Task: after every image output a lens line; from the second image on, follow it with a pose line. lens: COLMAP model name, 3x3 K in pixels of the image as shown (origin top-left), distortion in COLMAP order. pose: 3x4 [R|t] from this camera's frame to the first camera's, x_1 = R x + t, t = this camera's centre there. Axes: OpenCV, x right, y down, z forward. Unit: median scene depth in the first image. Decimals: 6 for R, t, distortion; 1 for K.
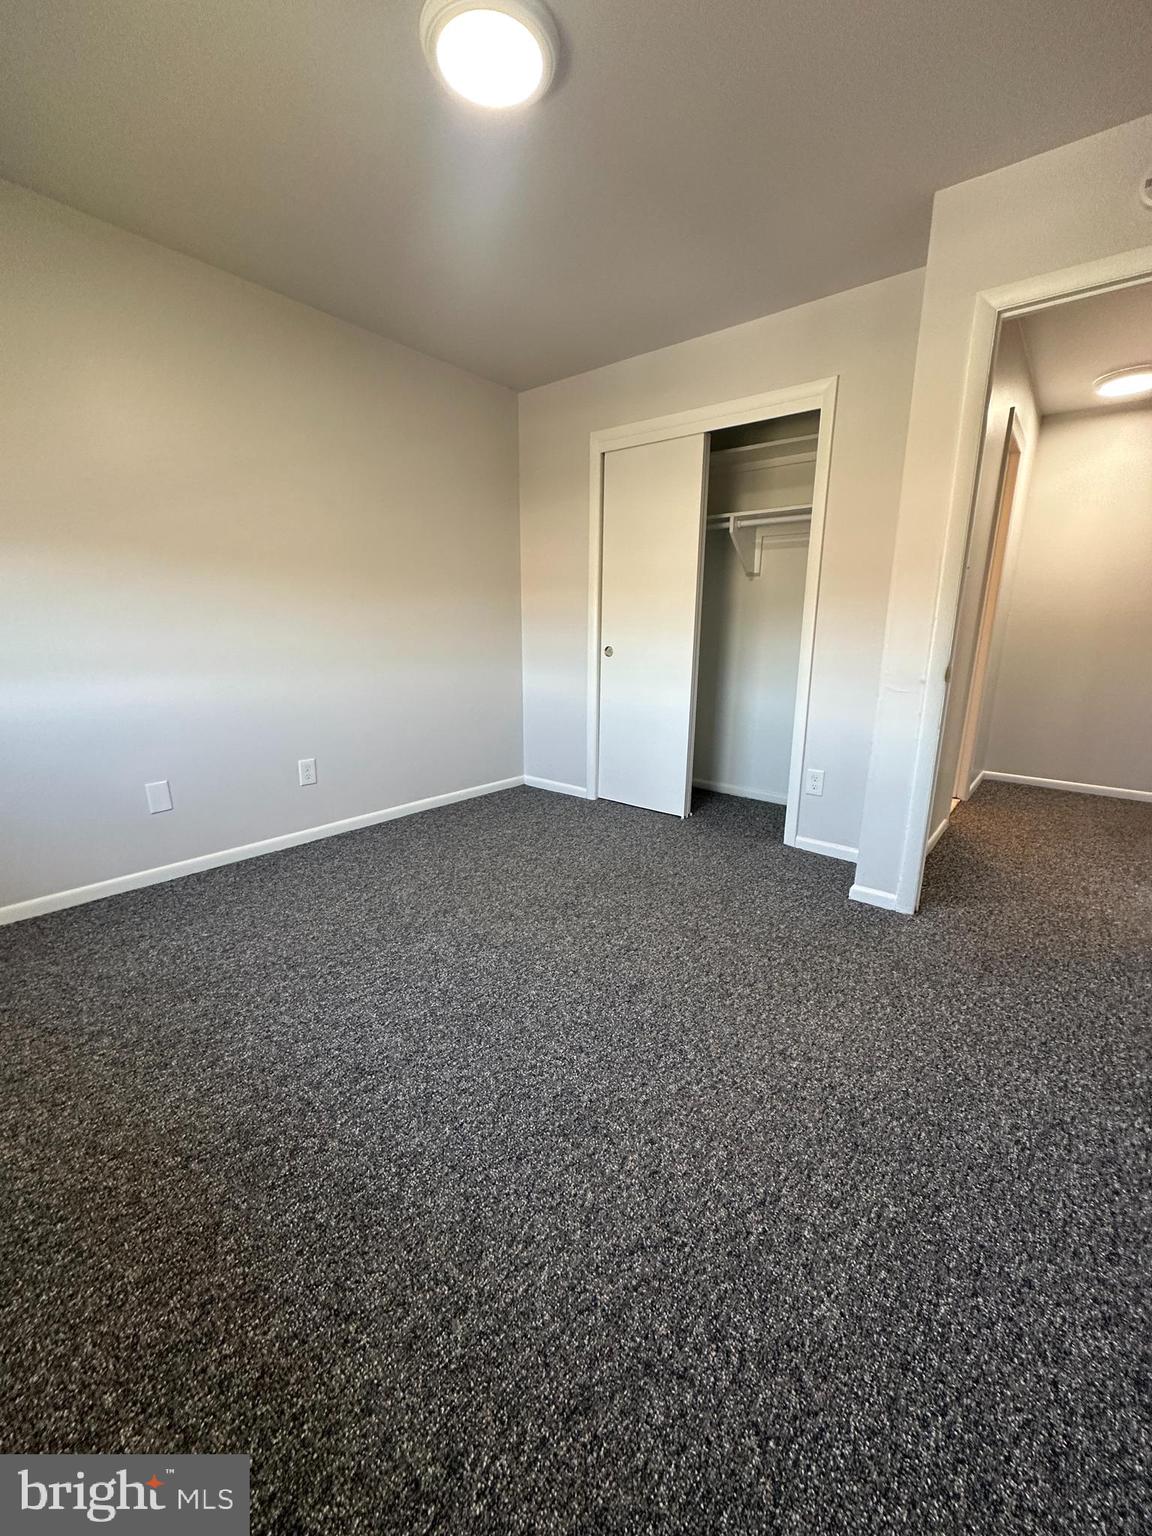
lens RADIAL K [[609.2, 0, 574.0], [0, 609.2, 771.1], [0, 0, 1]] dist [-0.001943, 0.000481]
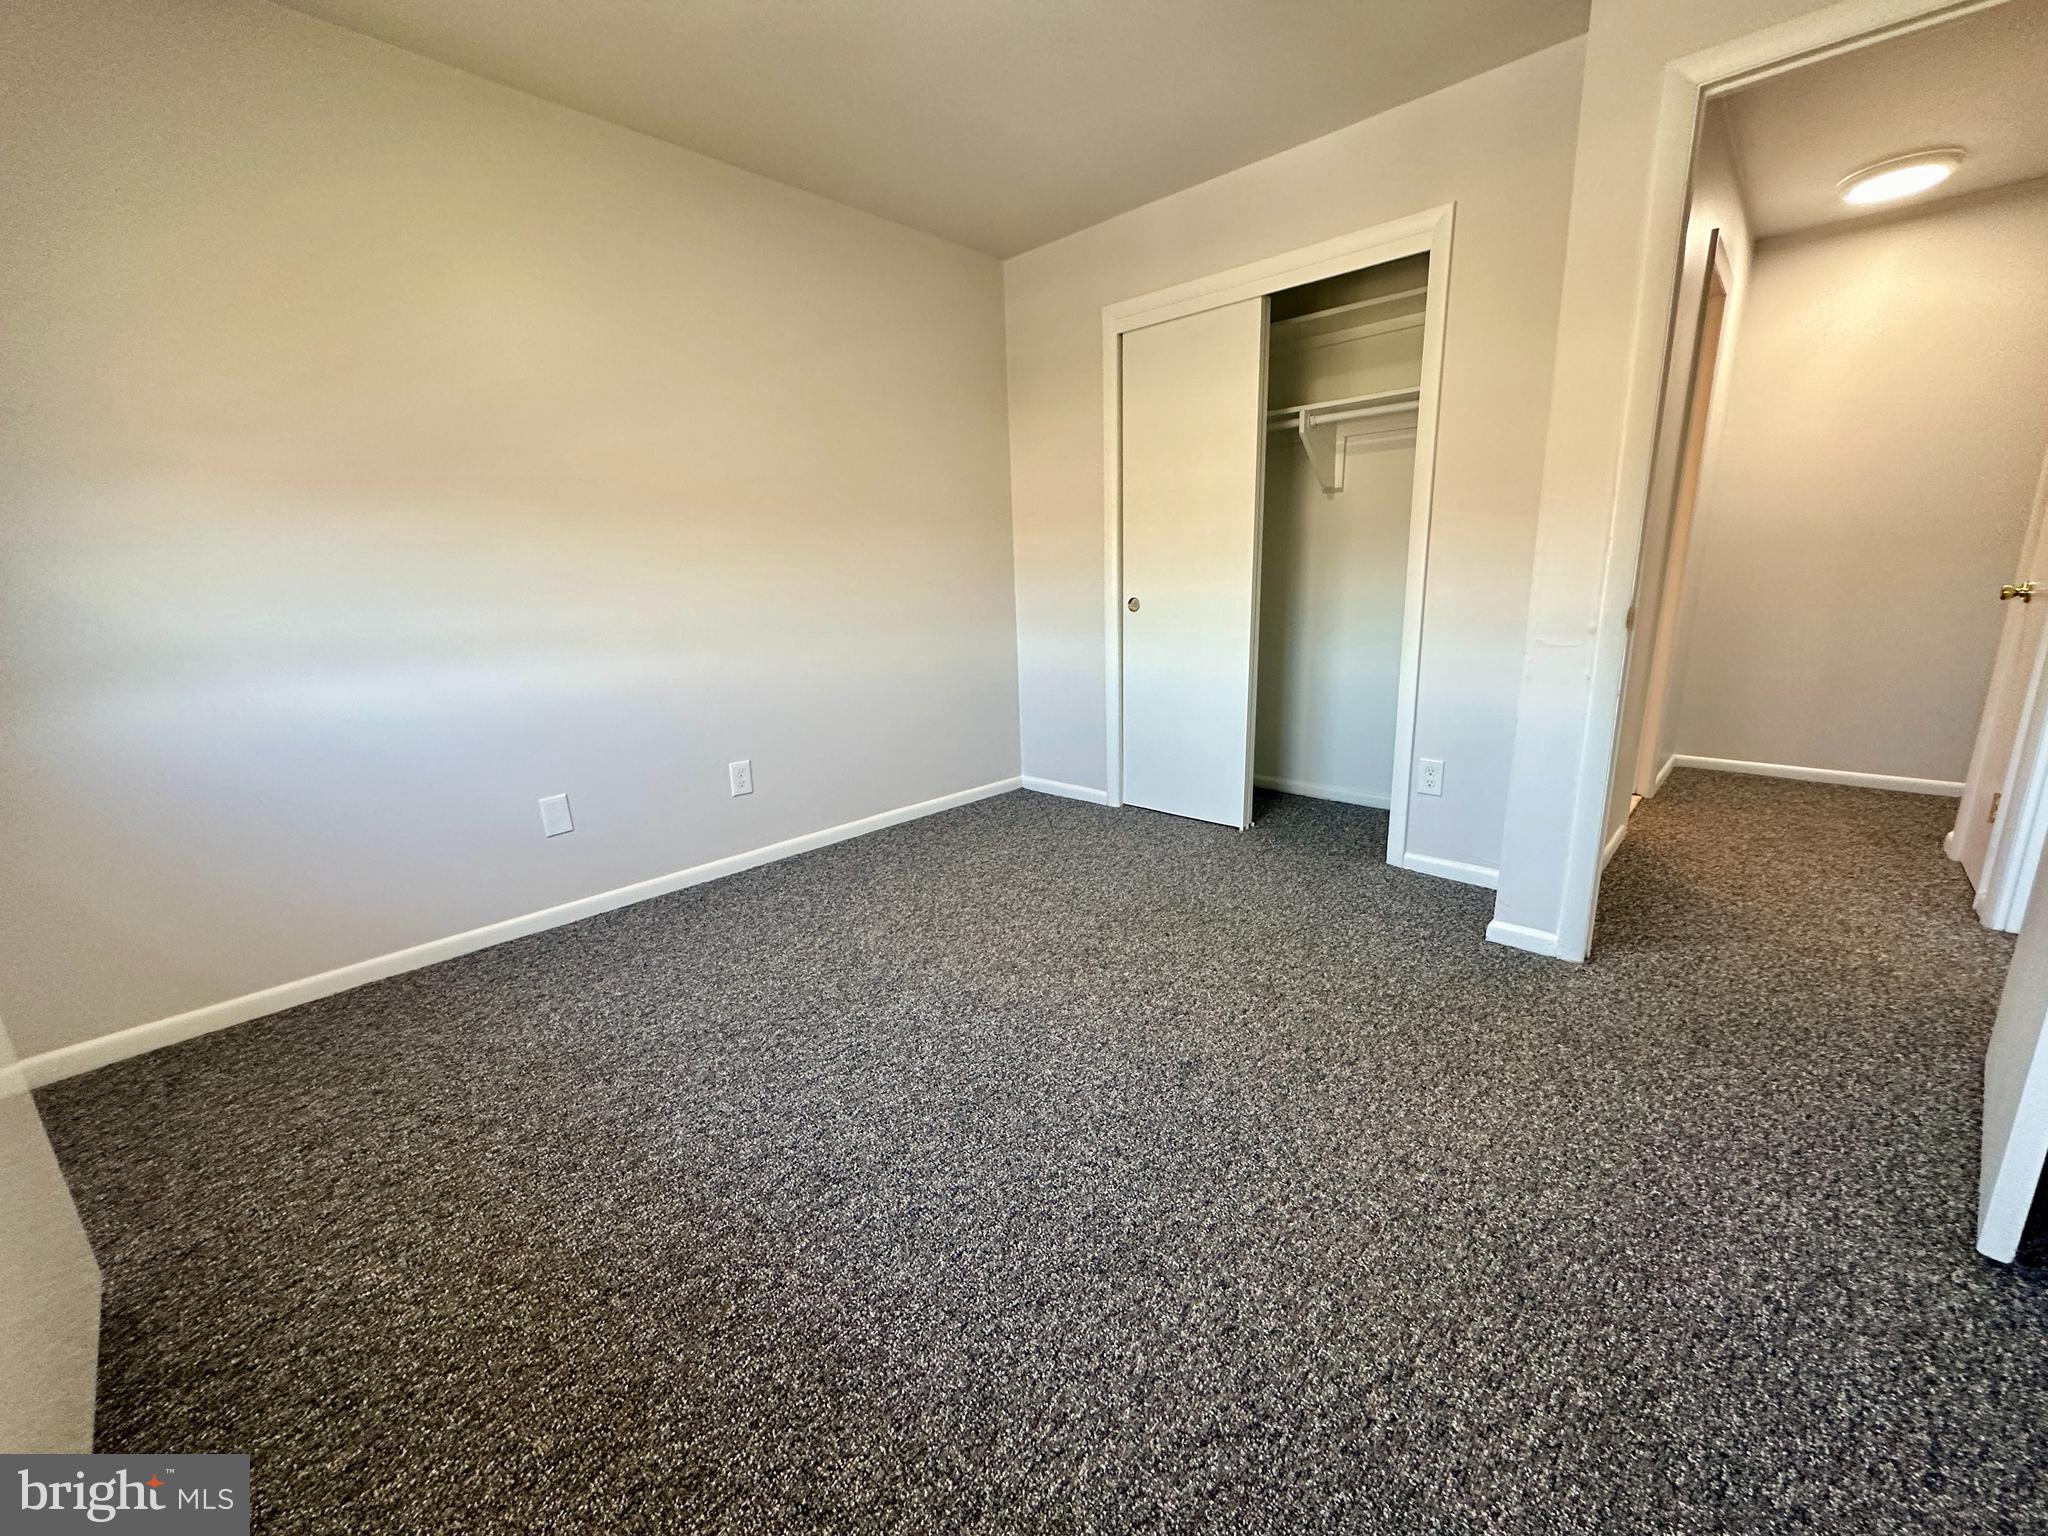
lens RADIAL K [[812.3, 0, 1018.9], [0, 812.3, 773.3], [0, 0, 1]] dist [-0.001943, 0.000481]
pose [[0.996688, -0.022497, -0.078145, -0.017094], [0.023046, 0.999716, 0.006141, -0.004335], [0.077984, -0.007921, 0.996923, 0.021147]]
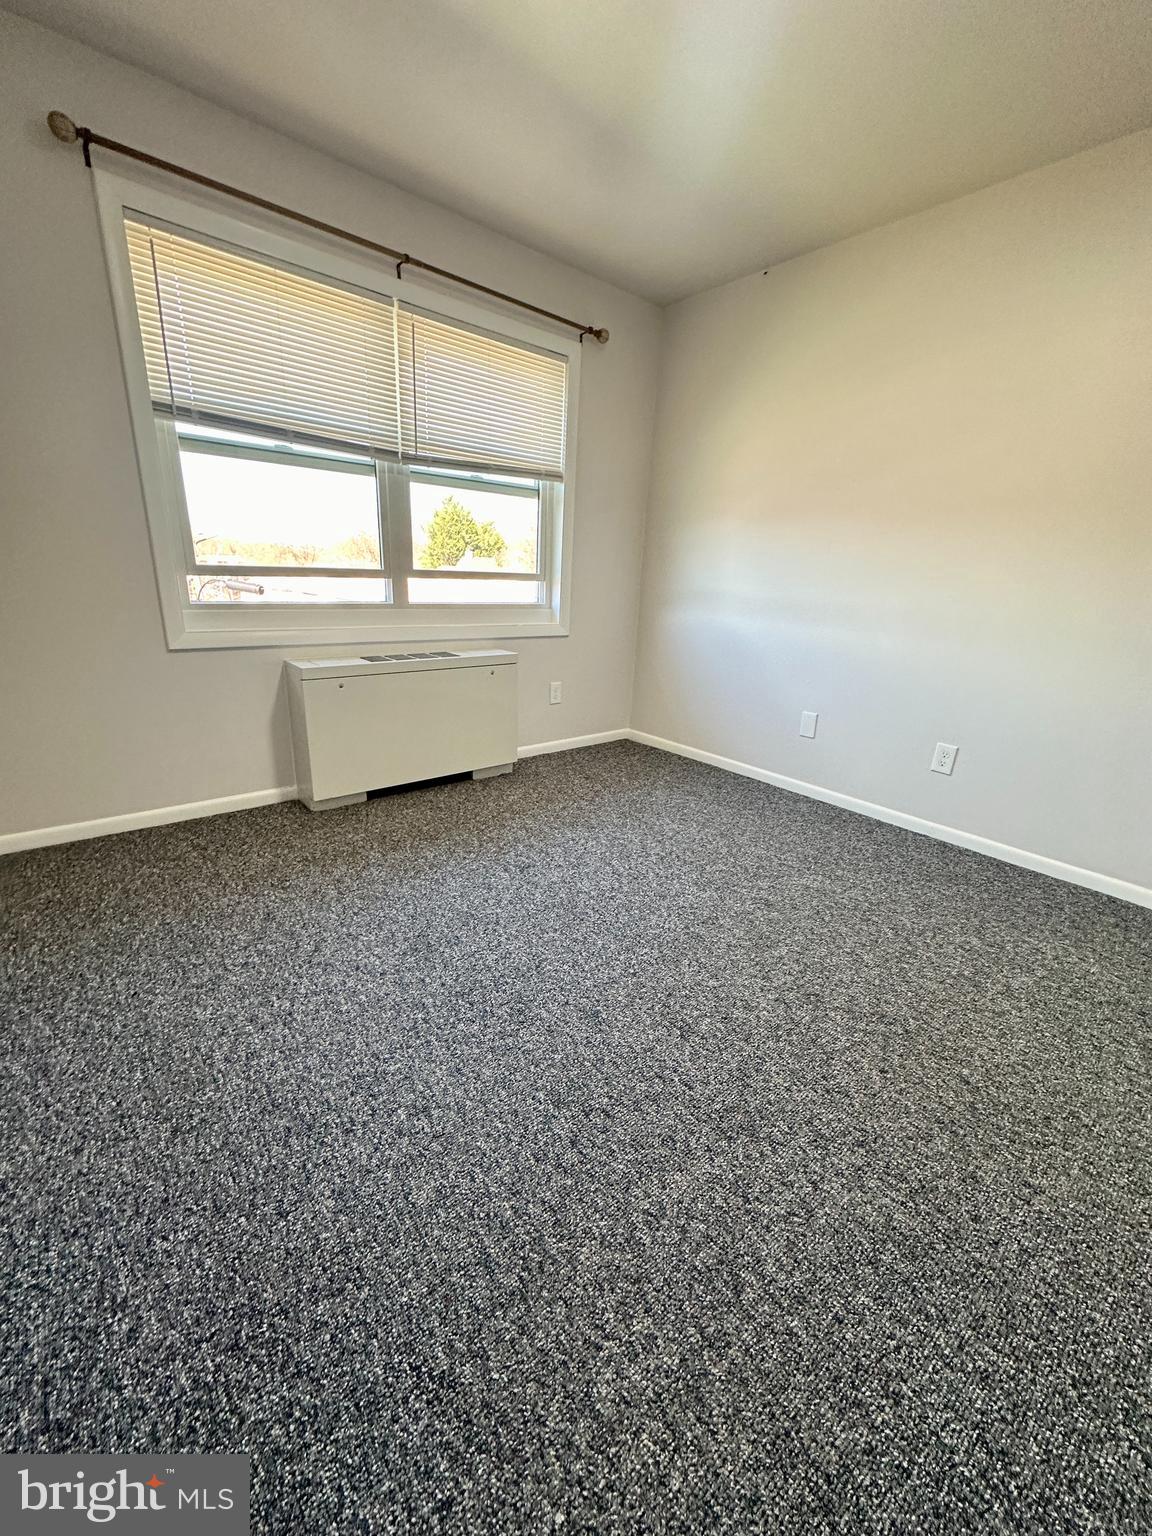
lens RADIAL K [[609.2, 0, 579.1], [0, 609.2, 756.6], [0, 0, 1]] dist [-0.001943, 0.000481]
pose [[-0.180157, 0.269615, -0.945966, 0.774503], [-0.278079, 0.908510, 0.311899, -0.206272], [0.943512, 0.319244, -0.088700, 0.933754]]
